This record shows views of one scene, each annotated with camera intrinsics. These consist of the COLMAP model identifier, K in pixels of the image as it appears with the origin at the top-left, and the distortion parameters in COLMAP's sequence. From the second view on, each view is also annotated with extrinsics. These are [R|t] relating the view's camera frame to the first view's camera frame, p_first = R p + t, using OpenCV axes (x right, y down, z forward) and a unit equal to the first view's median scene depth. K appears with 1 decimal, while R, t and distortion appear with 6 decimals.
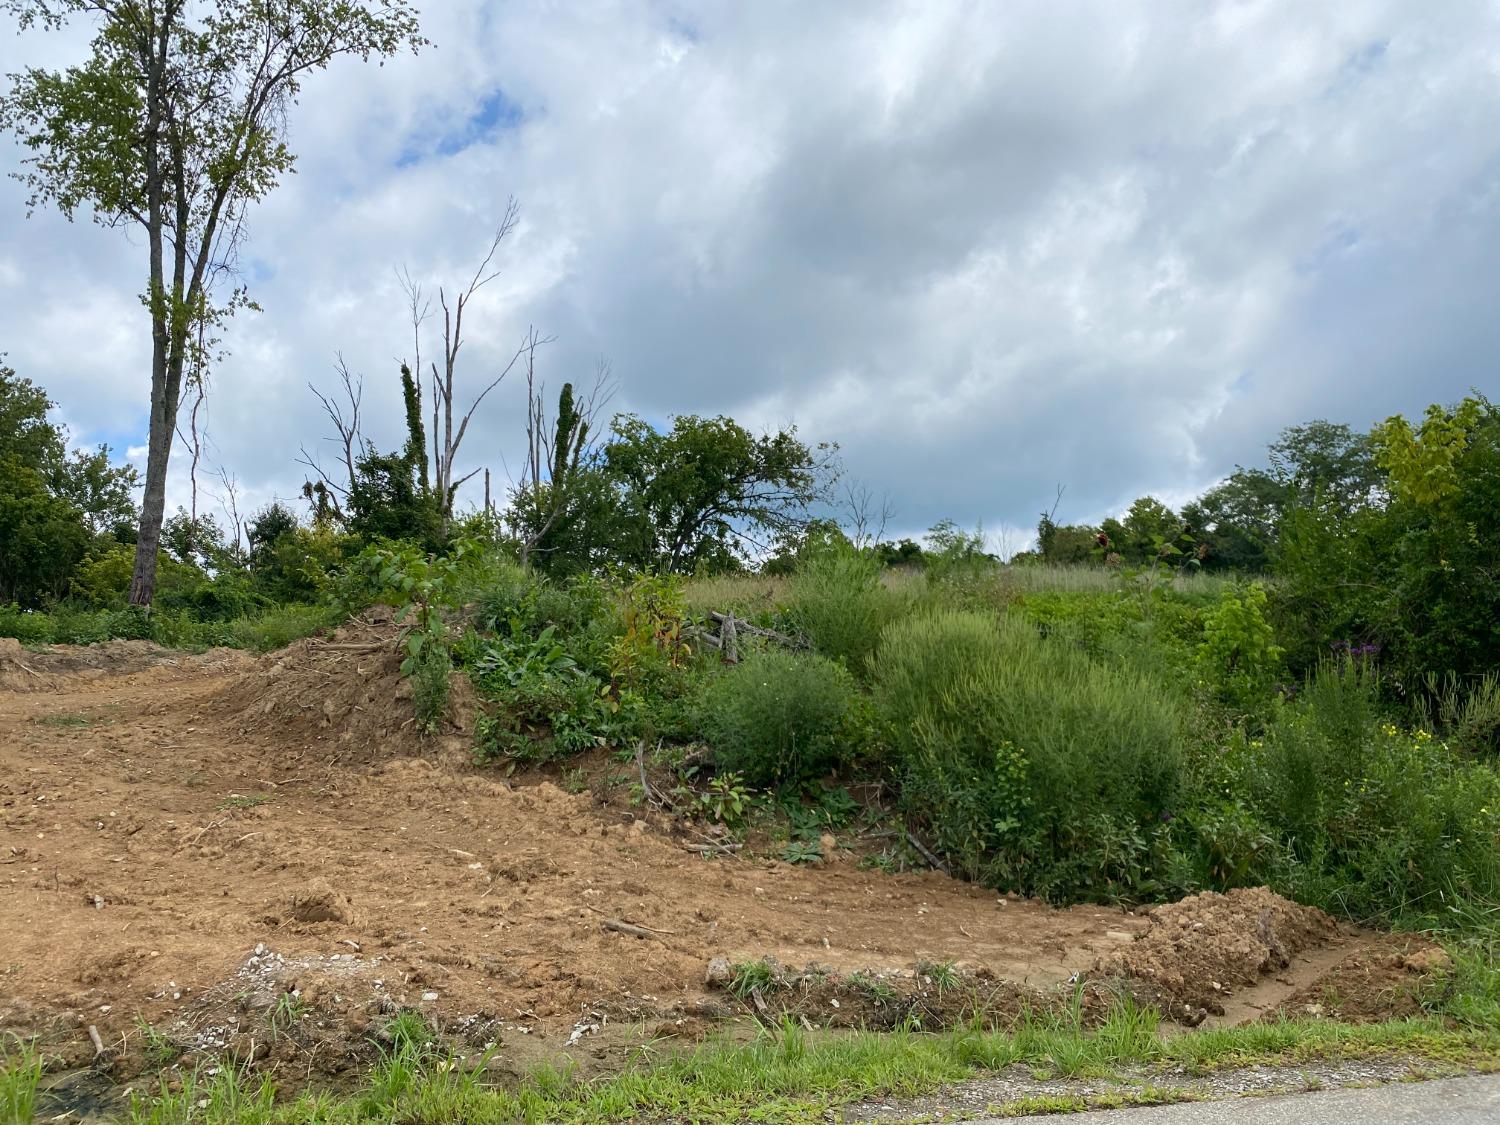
lens RADIAL K [[1359.4, 0, 739.6], [0, 1359.4, 564.4], [0, 0, 1]] dist [-0.009367, 0.012102]
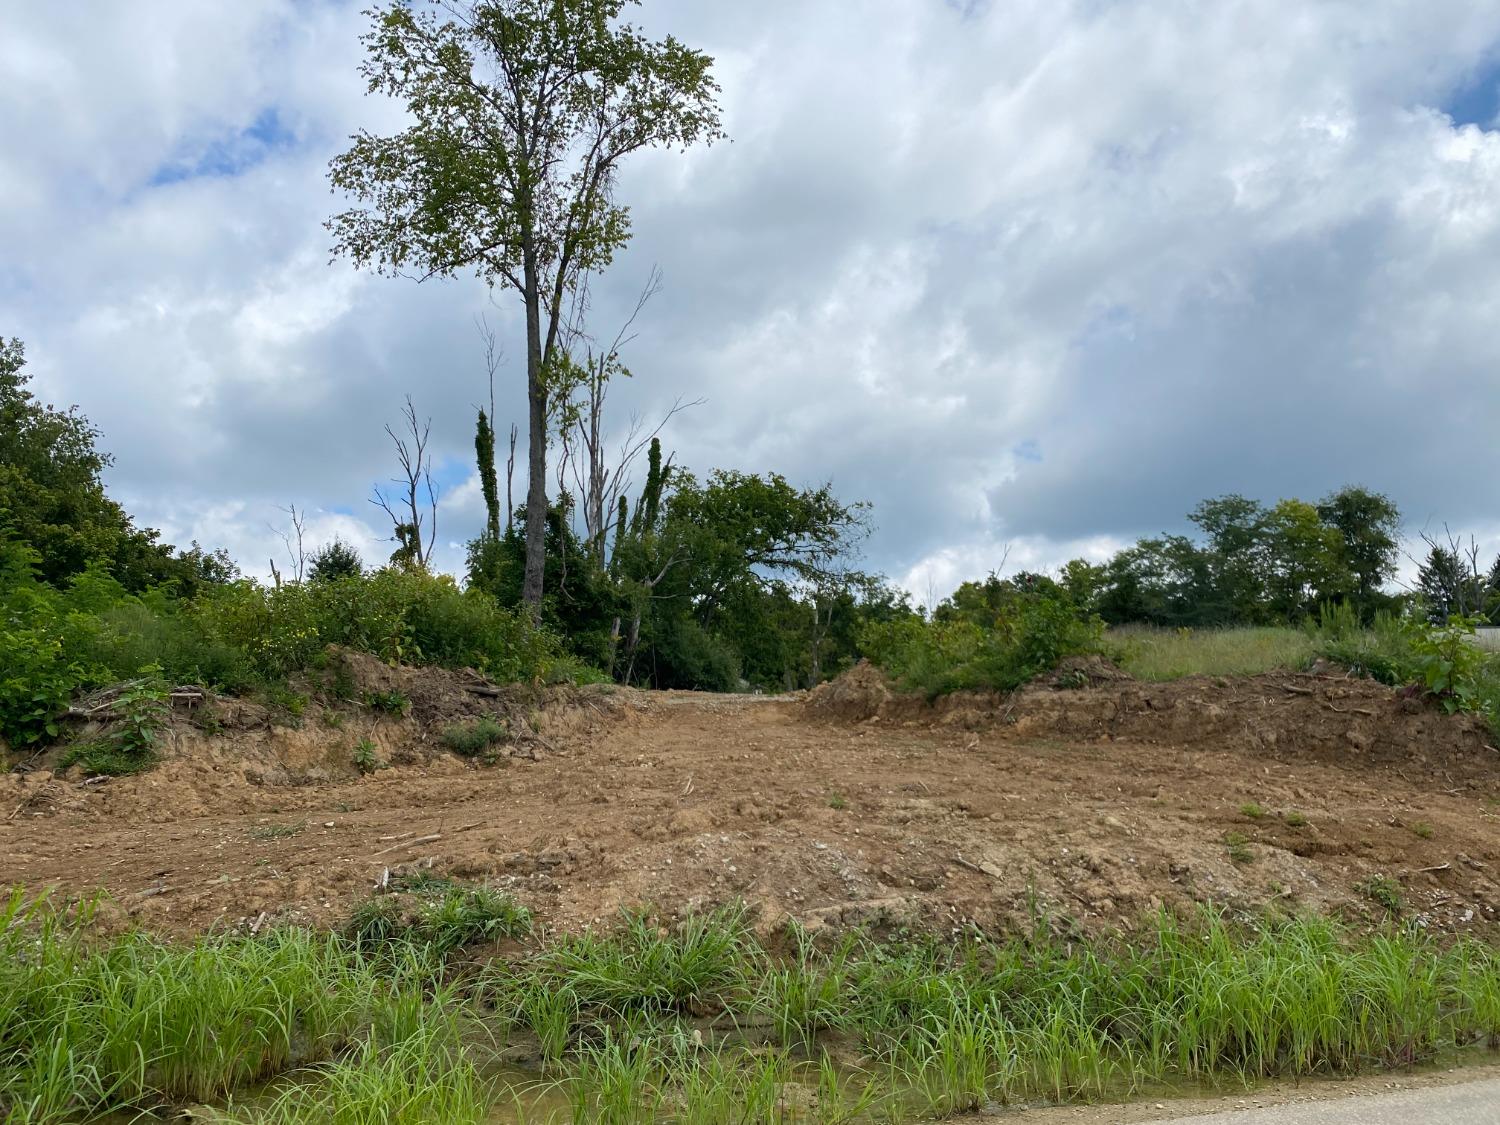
lens RADIAL K [[1359.4, 0, 746.5], [0, 1359.4, 549.1], [0, 0, 1]] dist [-0.009367, 0.012102]
pose [[0.980117, 0.029740, 0.196177, -0.204606], [-0.021281, 0.998756, -0.045090, -0.001278], [-0.197274, 0.040019, 0.979531, -0.031669]]
